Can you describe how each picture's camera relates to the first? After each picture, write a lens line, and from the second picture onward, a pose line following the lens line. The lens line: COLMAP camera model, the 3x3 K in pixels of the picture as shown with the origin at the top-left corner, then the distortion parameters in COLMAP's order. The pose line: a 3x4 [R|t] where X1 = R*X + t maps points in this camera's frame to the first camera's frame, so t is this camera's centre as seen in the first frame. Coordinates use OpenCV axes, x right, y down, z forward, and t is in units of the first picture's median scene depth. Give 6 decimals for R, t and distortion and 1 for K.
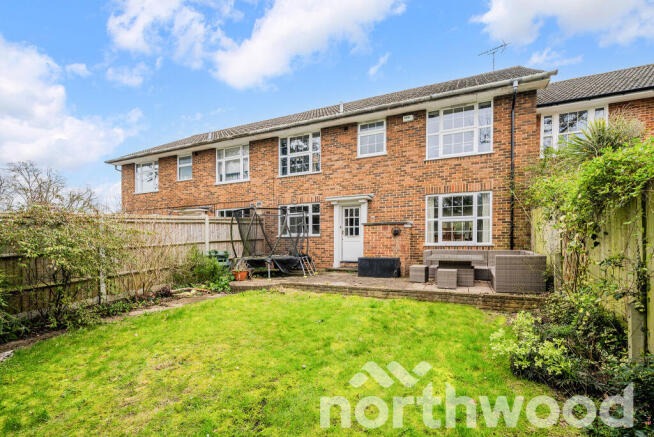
lens RADIAL K [[295.5, 0, 327.3], [0, 295.5, 218.9], [0, 0, 1]] dist [-0.000599, -0.000040]
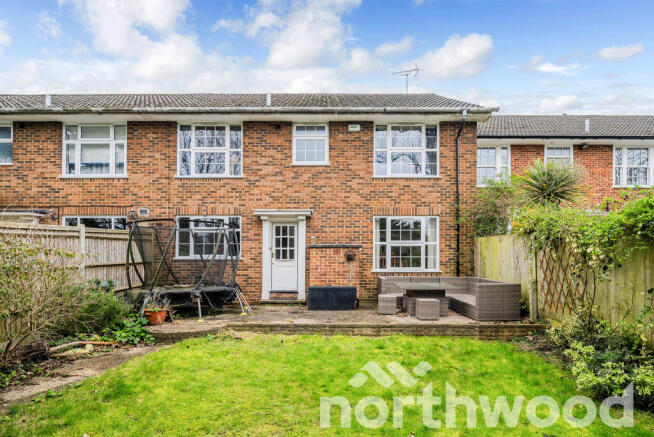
lens RADIAL K [[348.9, 0, 328.0], [0, 348.9, 230.6], [0, 0, 1]] dist [-0.004382, -0.001236]
pose [[0.912611, 0.047315, 0.406081, -0.229370], [-0.039795, 0.998844, -0.026949, -0.001191], [-0.406887, 0.008434, 0.913440, 0.087772]]
